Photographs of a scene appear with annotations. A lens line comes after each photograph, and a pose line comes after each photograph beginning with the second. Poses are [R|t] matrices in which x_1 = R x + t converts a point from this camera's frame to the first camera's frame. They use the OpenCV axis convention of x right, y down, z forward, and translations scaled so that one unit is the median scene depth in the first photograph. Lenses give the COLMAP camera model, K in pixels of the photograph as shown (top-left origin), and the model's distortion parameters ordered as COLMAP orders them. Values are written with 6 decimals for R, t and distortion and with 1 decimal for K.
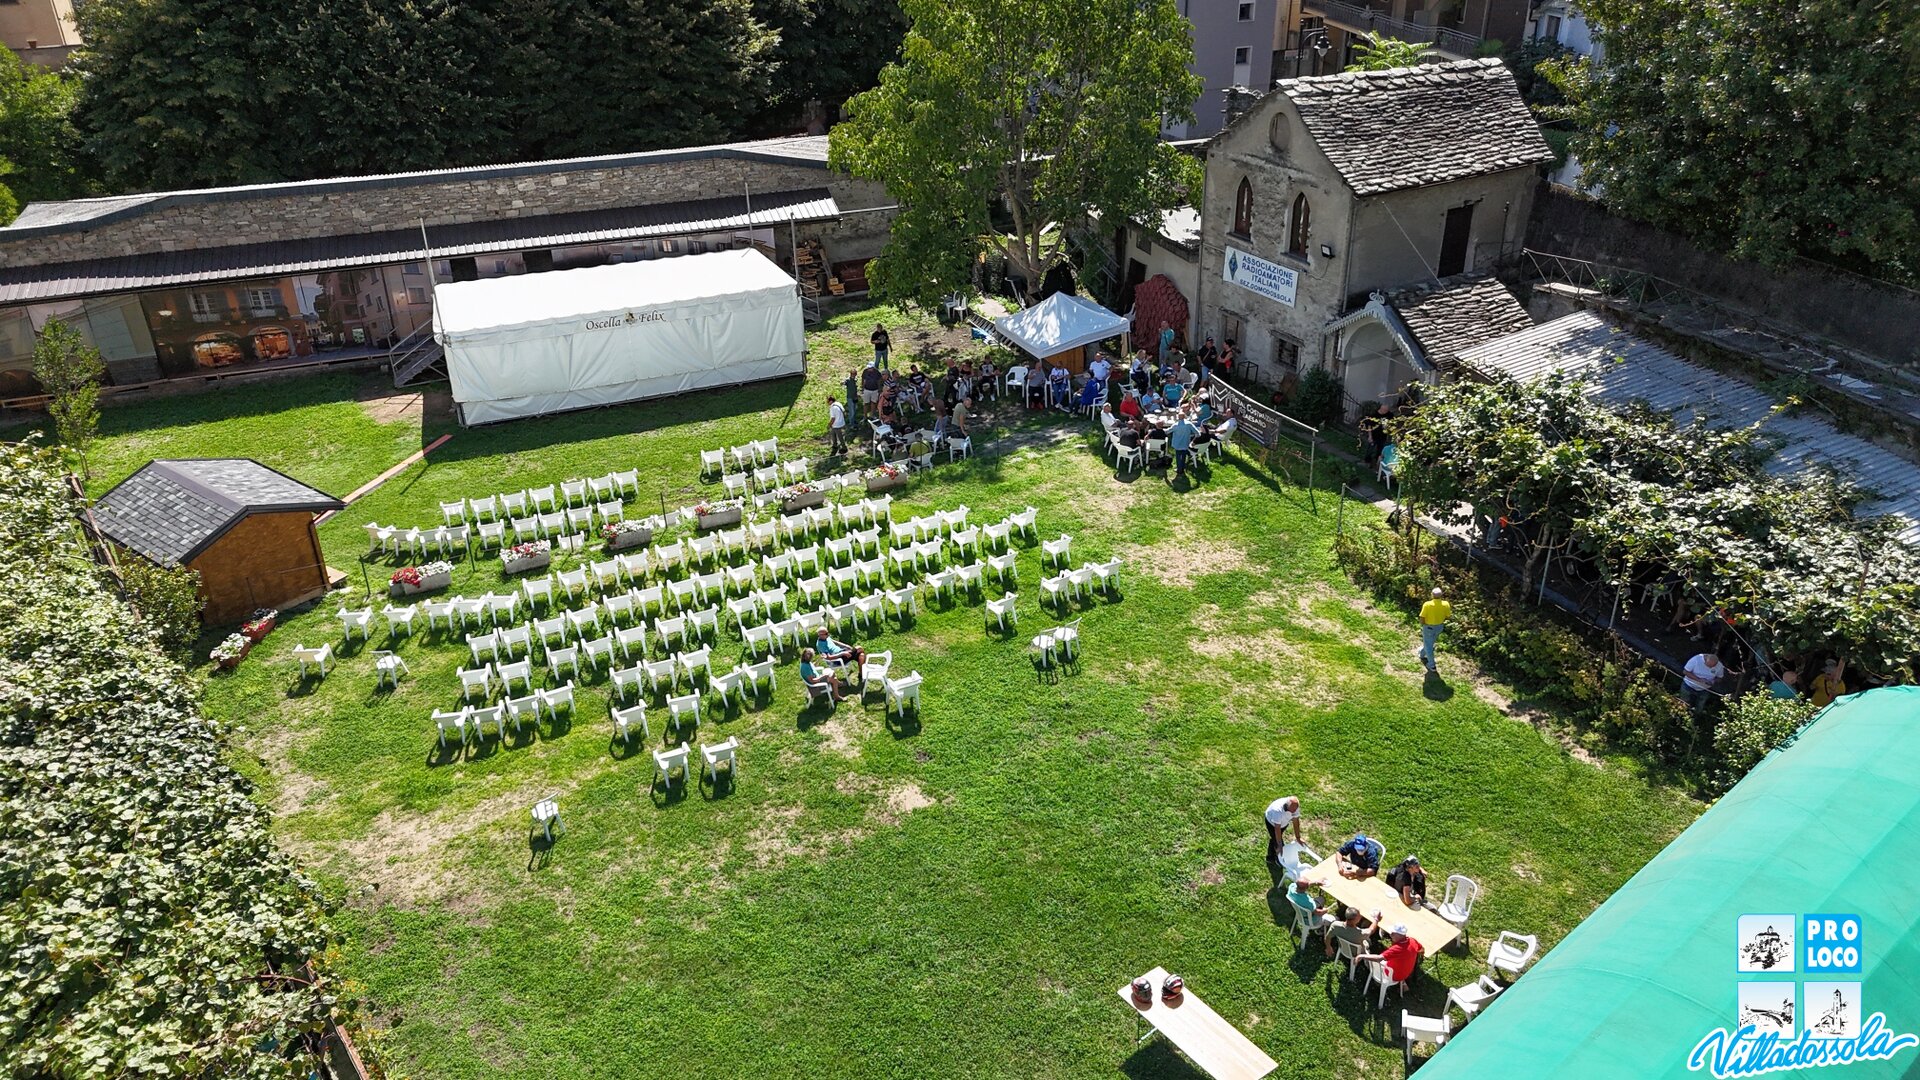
lens RADIAL K [[1444.4, 0, 920.6], [0, 1444.4, 538.7], [0, 0, 1]] dist [-0.001729, -0.000709]
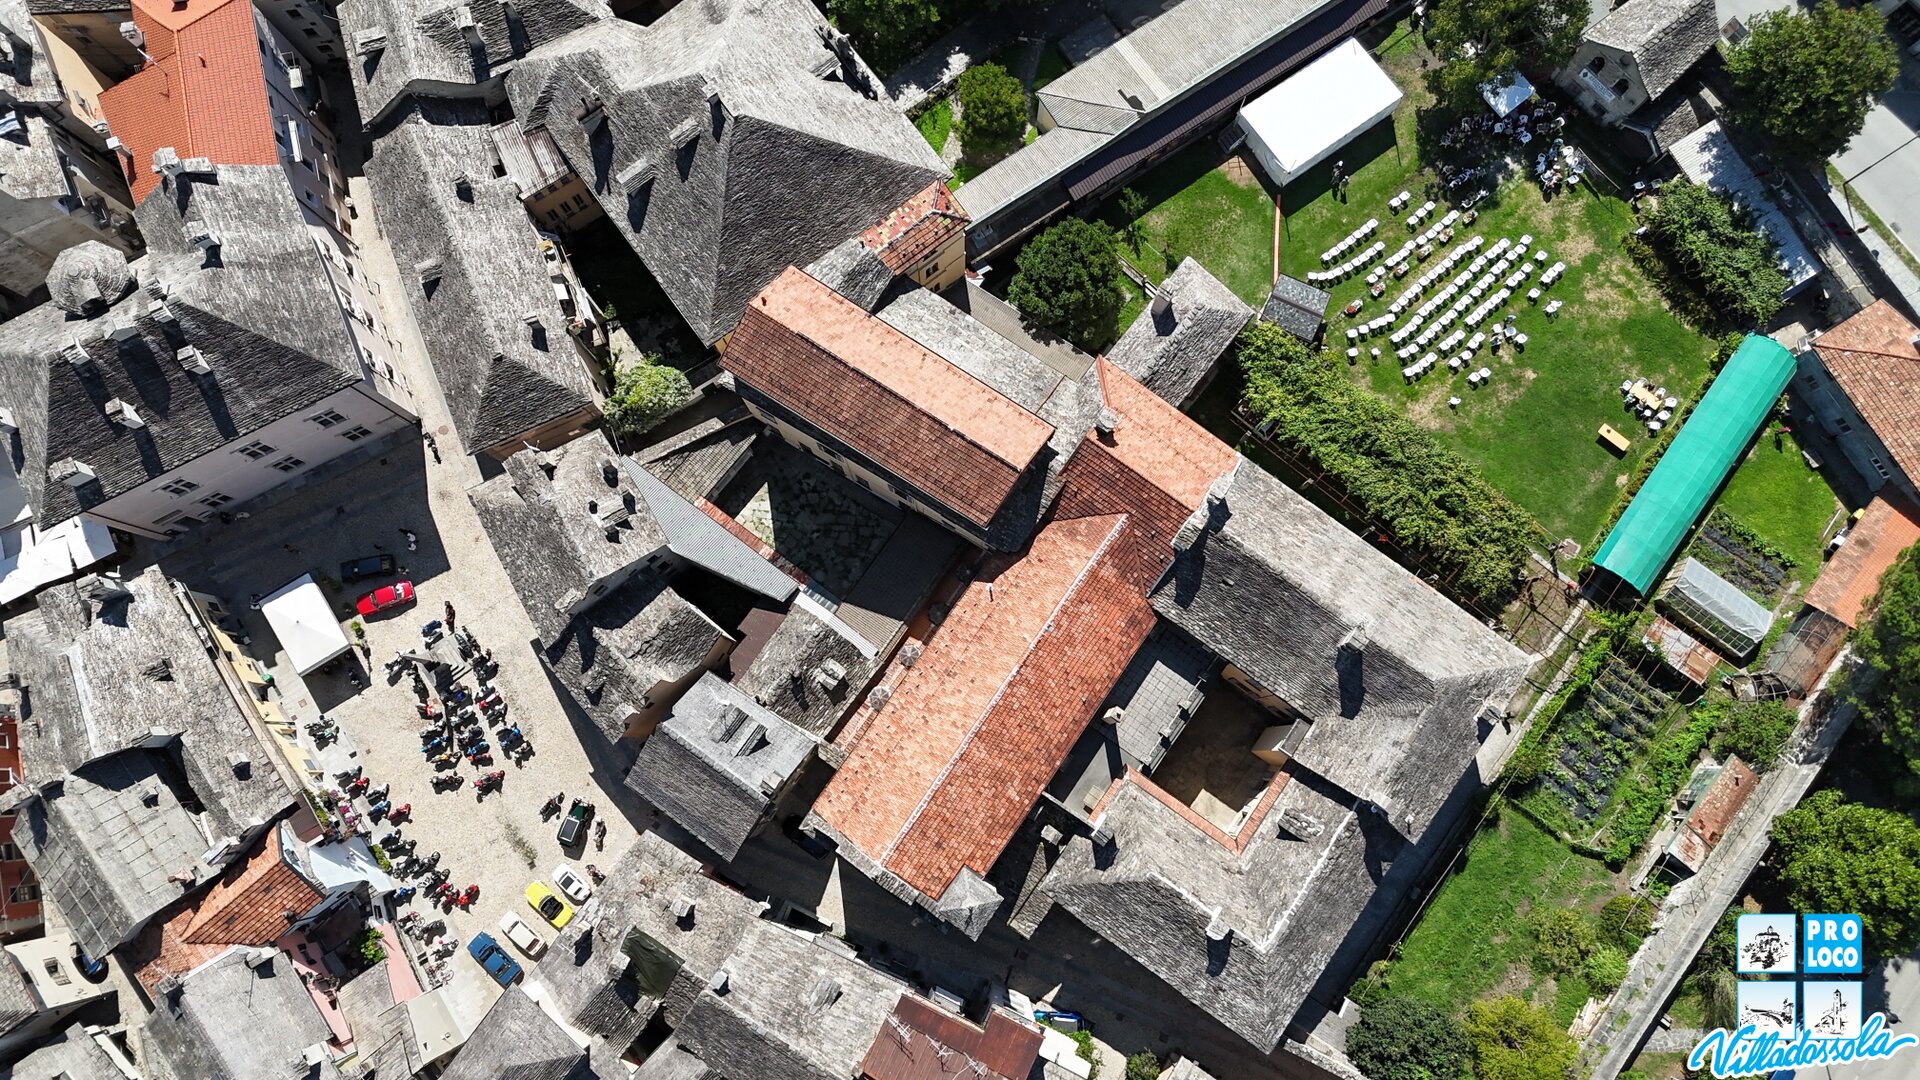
lens RADIAL K [[1442.2, 0, 960.0], [0, 1442.2, 540.0], [0, 0, 1]] dist [0.047676, -0.001468]
pose [[0.969344, -0.238238, 0.060122, -1.571842], [0.097806, 0.598594, 0.795059, -2.420606], [-0.225402, -0.764806, 0.603545, -1.224125]]
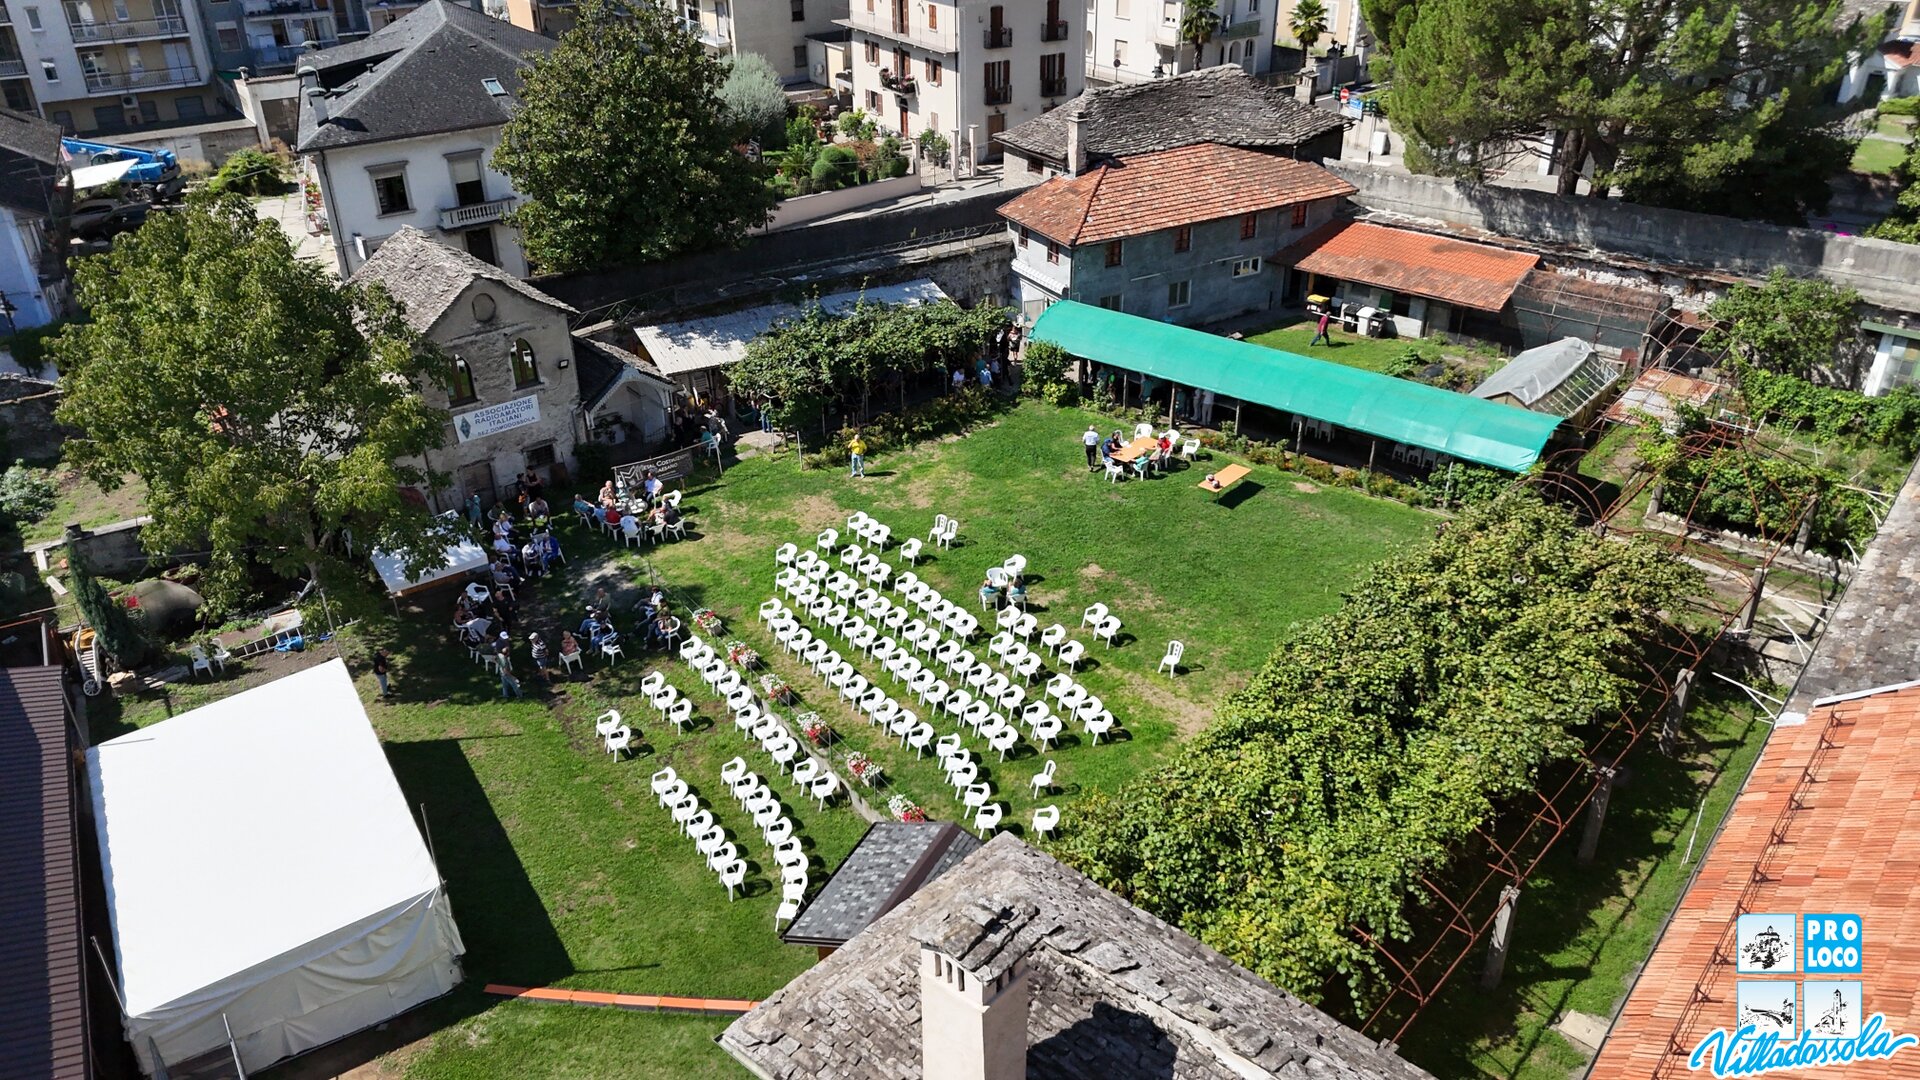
lens RADIAL K [[1421.6, 0, 967.2], [0, 1421.6, 543.4], [0, 0, 1]] dist [0.084229, -0.001810]
pose [[-0.209270, -0.448795, 0.868786, -1.253998], [0.467755, 0.734275, 0.491981, -0.669812], [-0.858726, 0.509336, 0.056264, 0.806783]]
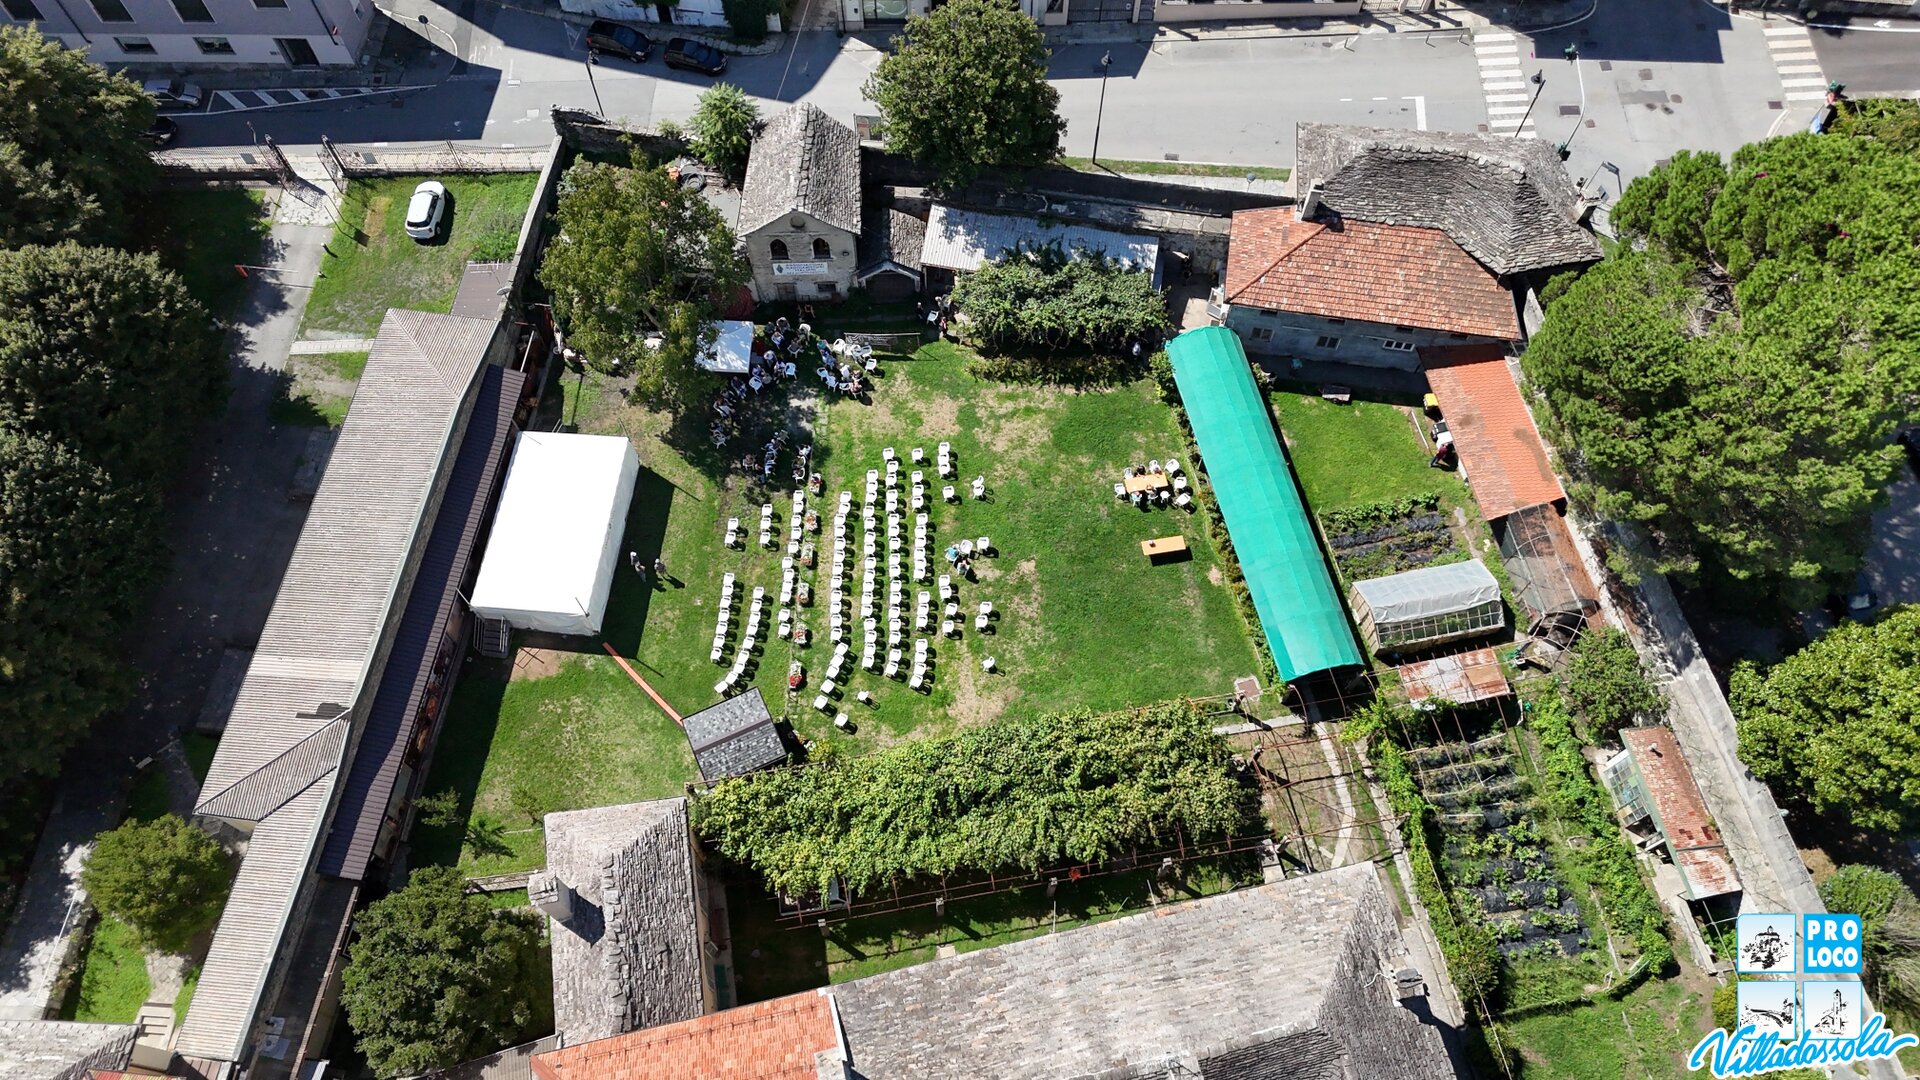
lens RADIAL K [[1421.6, 0, 967.2], [0, 1421.6, 543.4], [0, 0, 1]] dist [0.084229, -0.001810]
pose [[0.445688, -0.794945, 0.411611, -1.006976], [0.414266, 0.590761, 0.692376, -1.582678], [-0.793565, -0.138067, 0.592614, -0.541293]]
